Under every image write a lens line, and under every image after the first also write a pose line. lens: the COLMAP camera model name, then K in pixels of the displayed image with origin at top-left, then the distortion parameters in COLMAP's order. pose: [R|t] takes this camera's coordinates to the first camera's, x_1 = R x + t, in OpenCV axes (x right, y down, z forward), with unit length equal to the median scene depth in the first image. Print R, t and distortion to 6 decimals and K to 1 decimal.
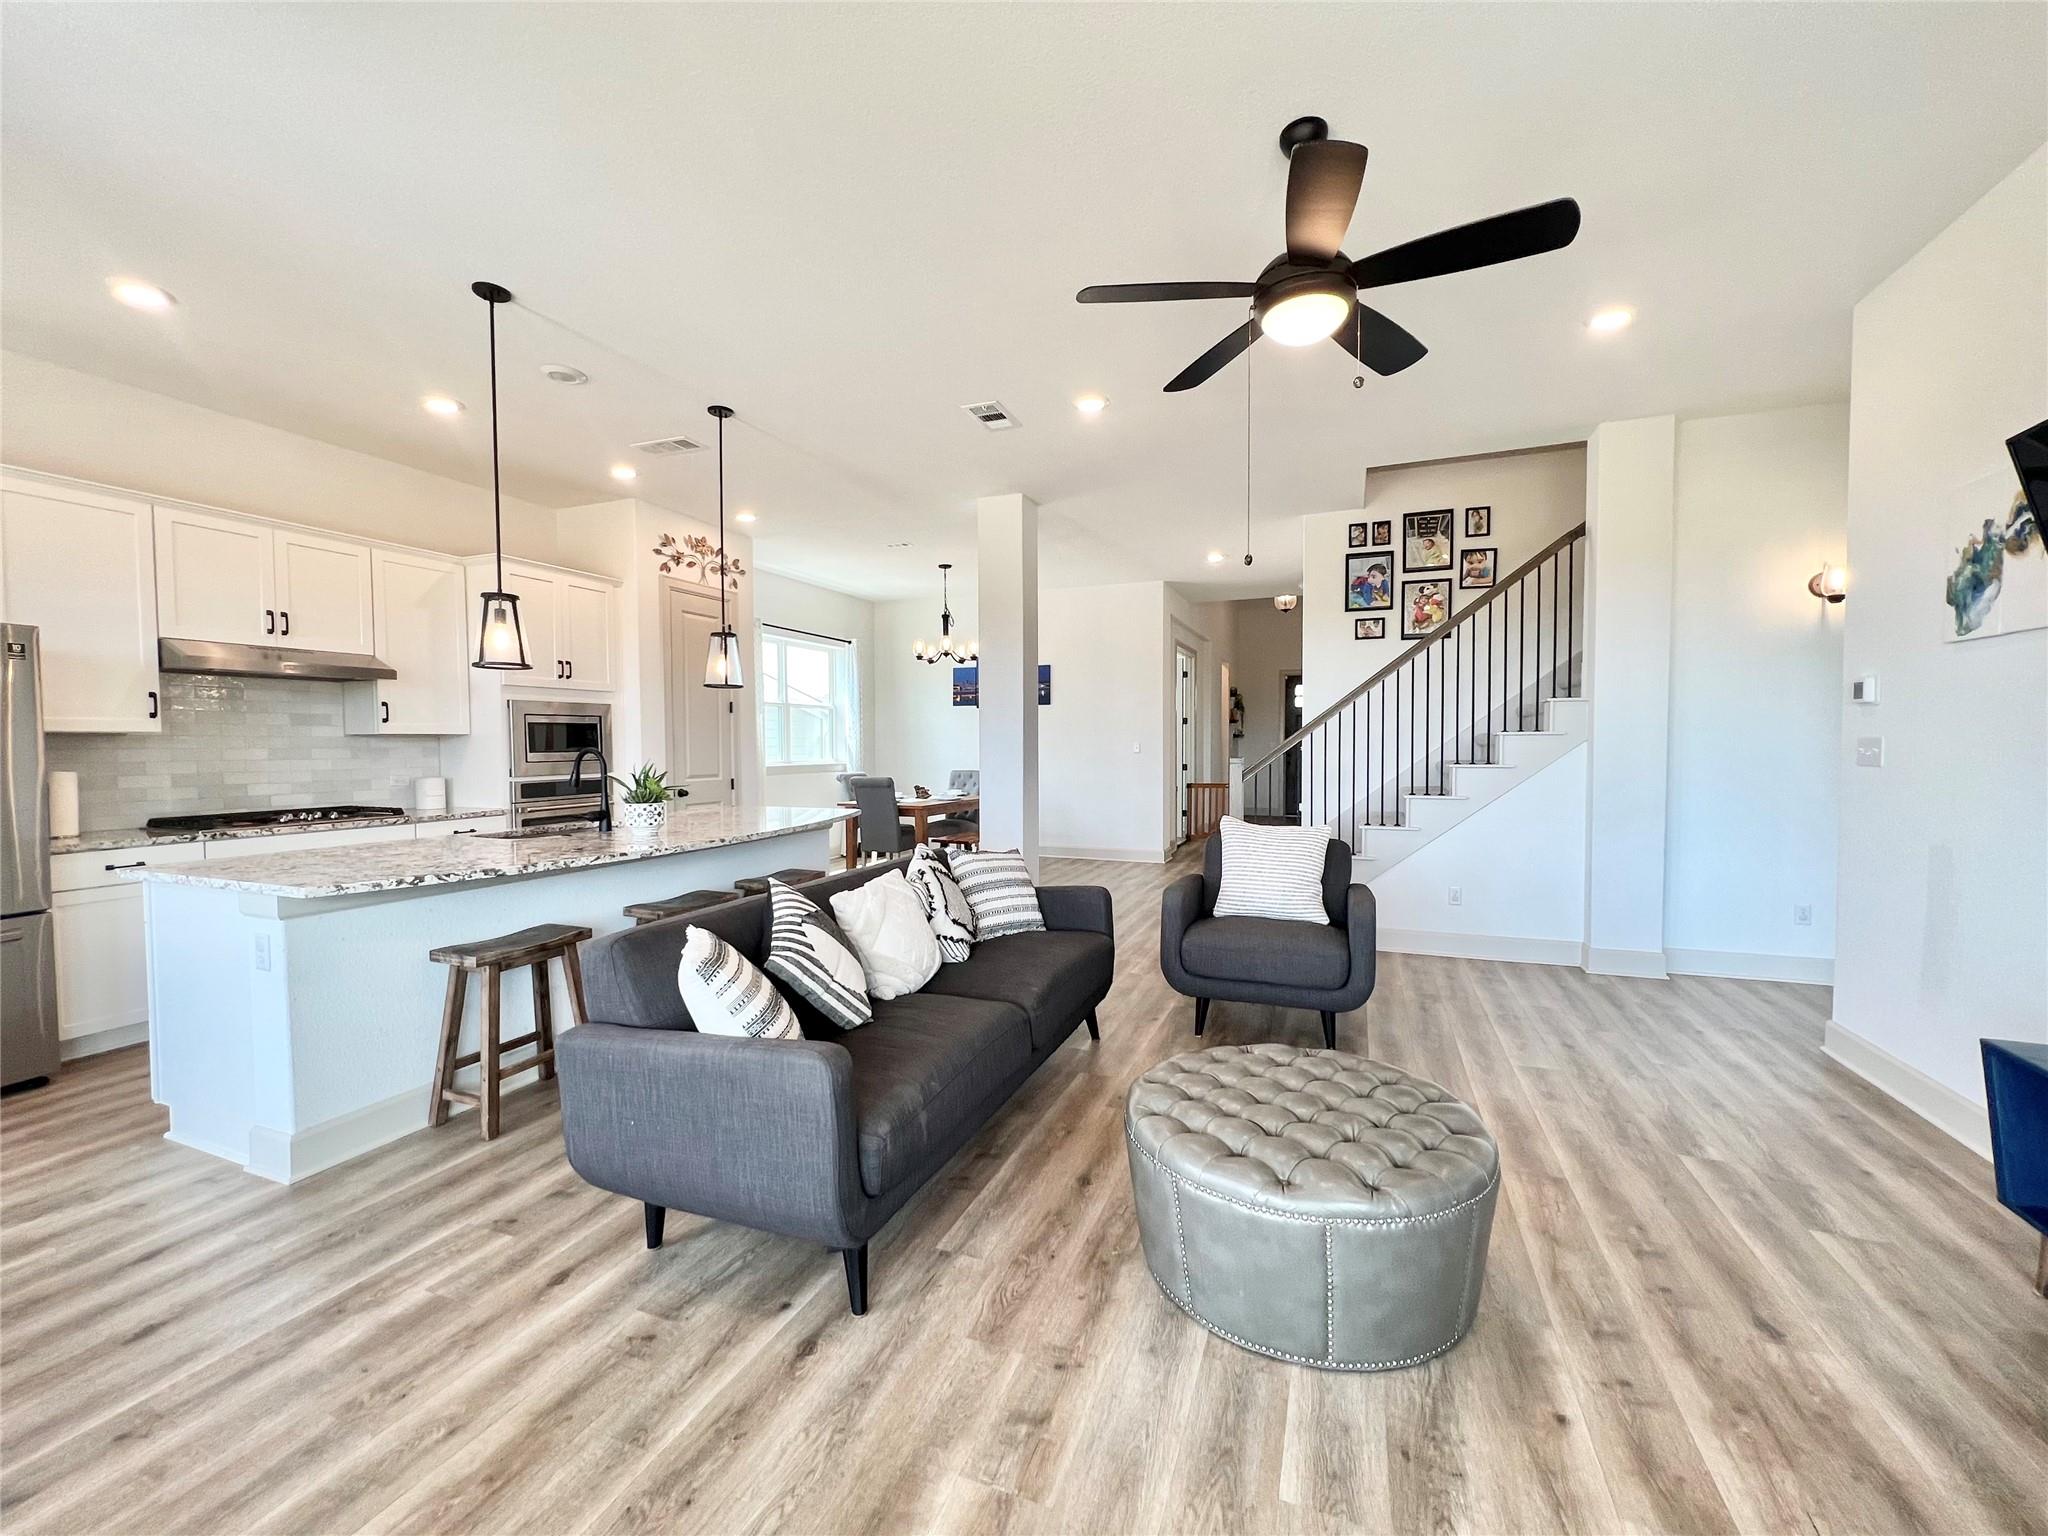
lens RADIAL K [[810.0, 0, 1025.0], [0, 810.0, 766.7], [0, 0, 1]] dist [-0.000567, -0.000142]
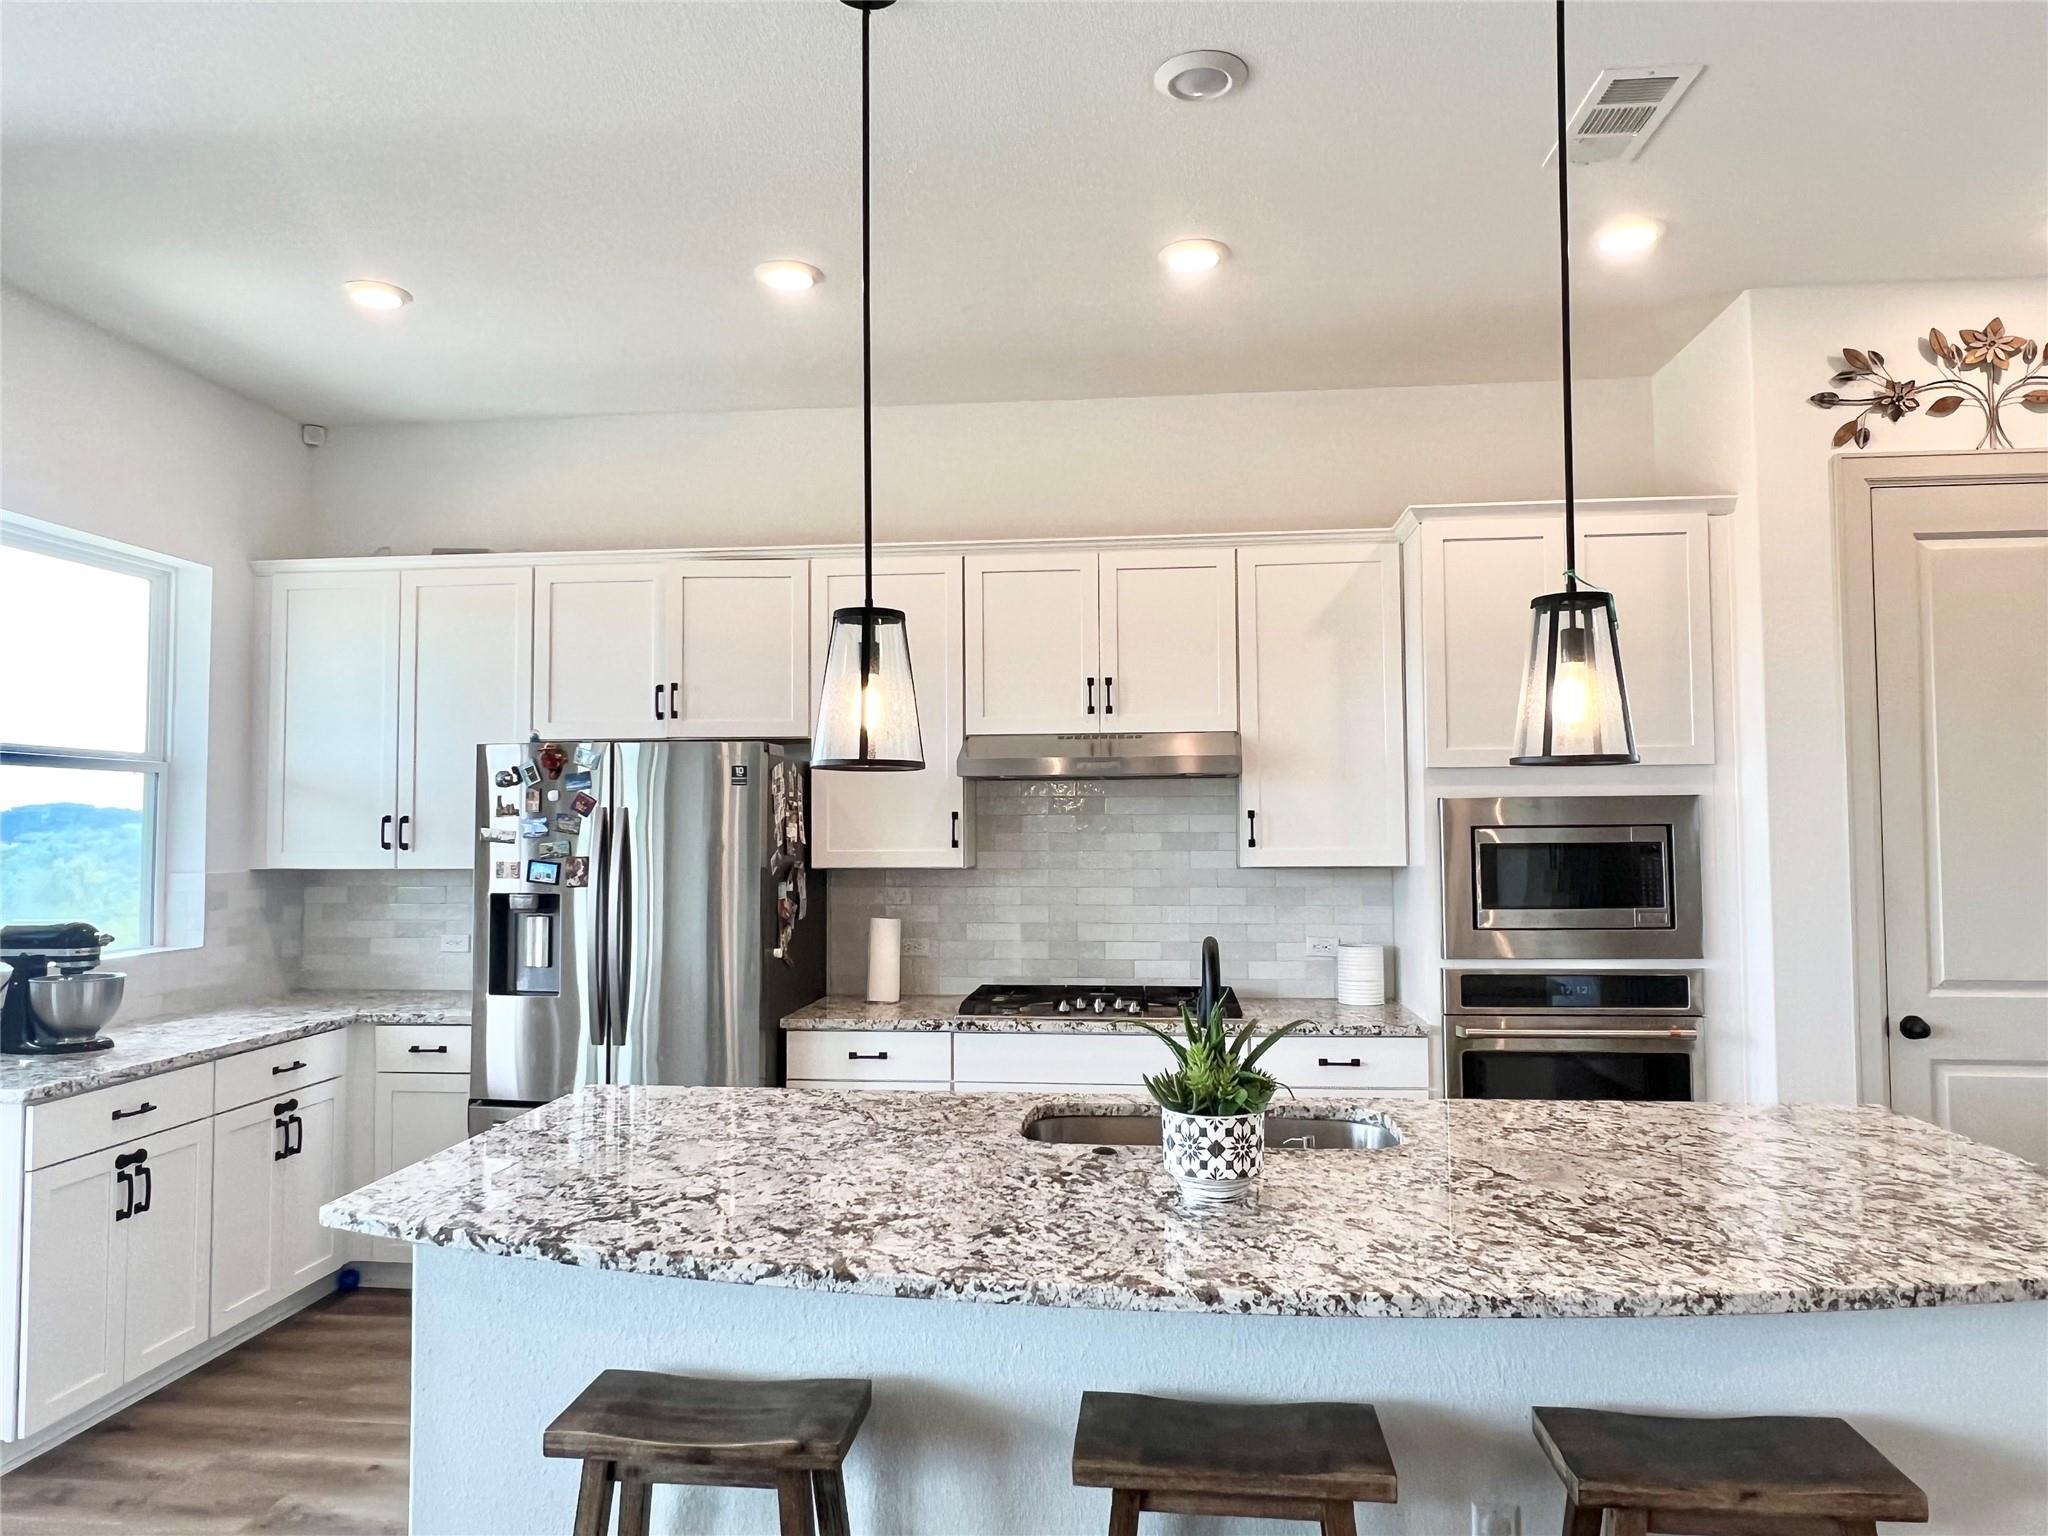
lens RADIAL K [[1368.8, 0, 1019.4], [0, 1368.8, 767.5], [0, 0, 1]] dist [0.005664, -0.002055]
pose [[0.271083, -0.039445, -0.961747, 0.084075], [-0.026276, 0.998484, -0.048358, -0.054999], [0.962197, 0.038380, 0.269636, 0.538036]]
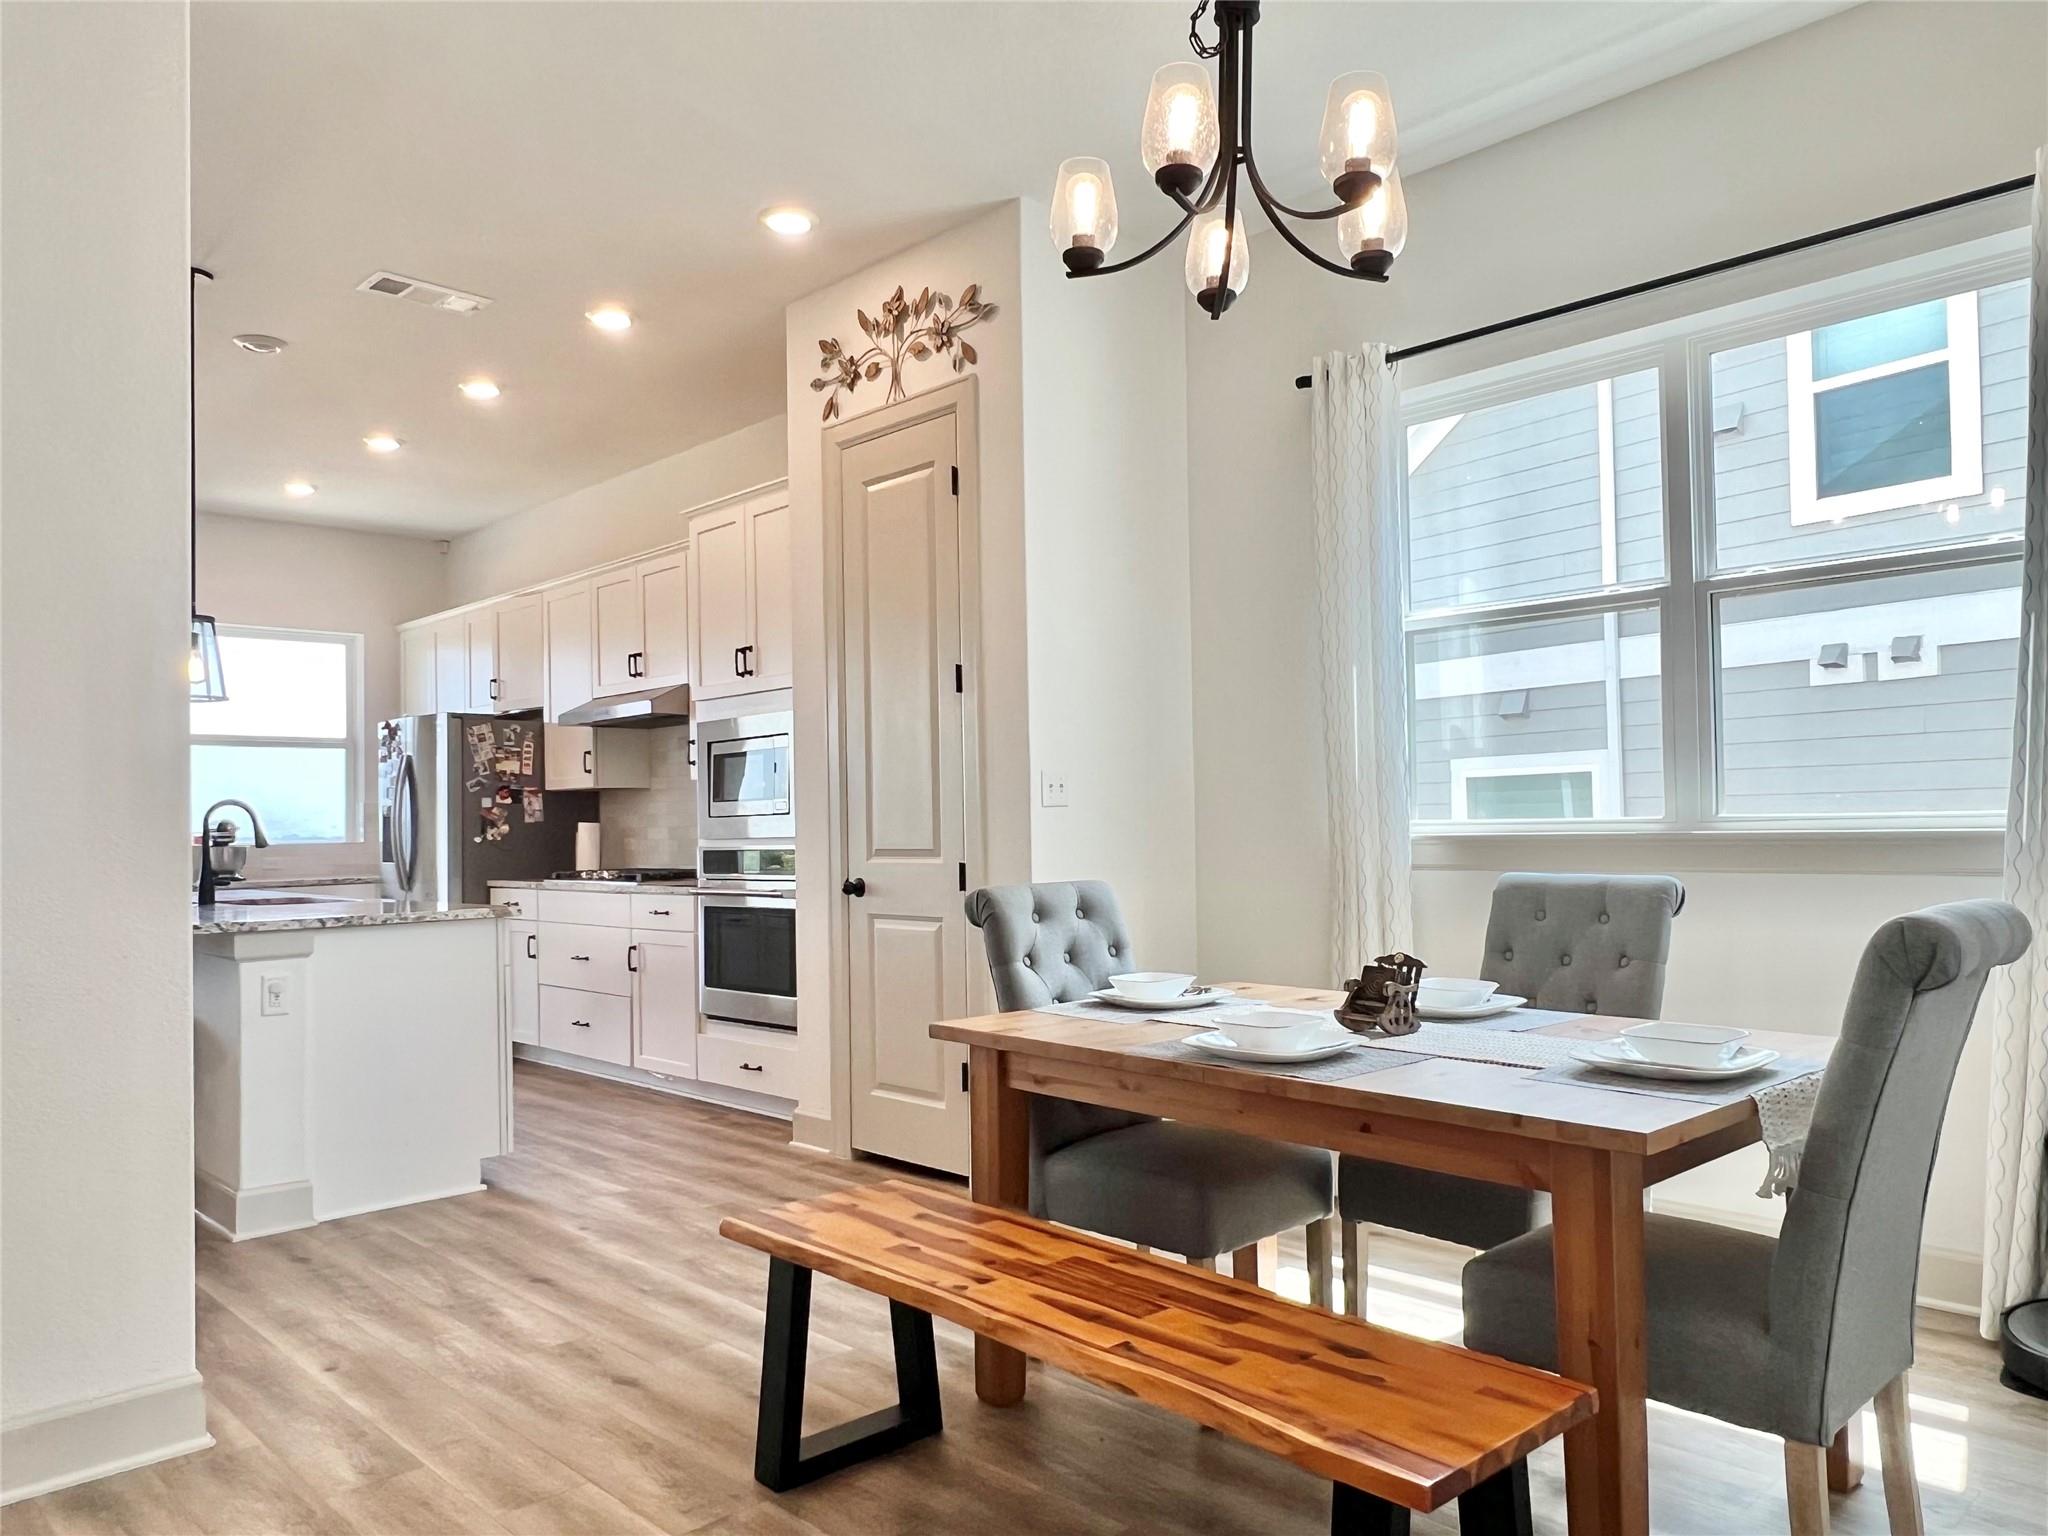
lens RADIAL K [[1454.9, 0, 1022.3], [0, 1454.9, 774.2], [0, 0, 1]] dist [-0.012274, -0.001333]
pose [[-0.420012, -0.013473, -0.907418, 0.334328], [-0.000799, 0.999895, -0.014476, -0.023706], [0.907518, -0.005355, -0.419979, 1.747820]]
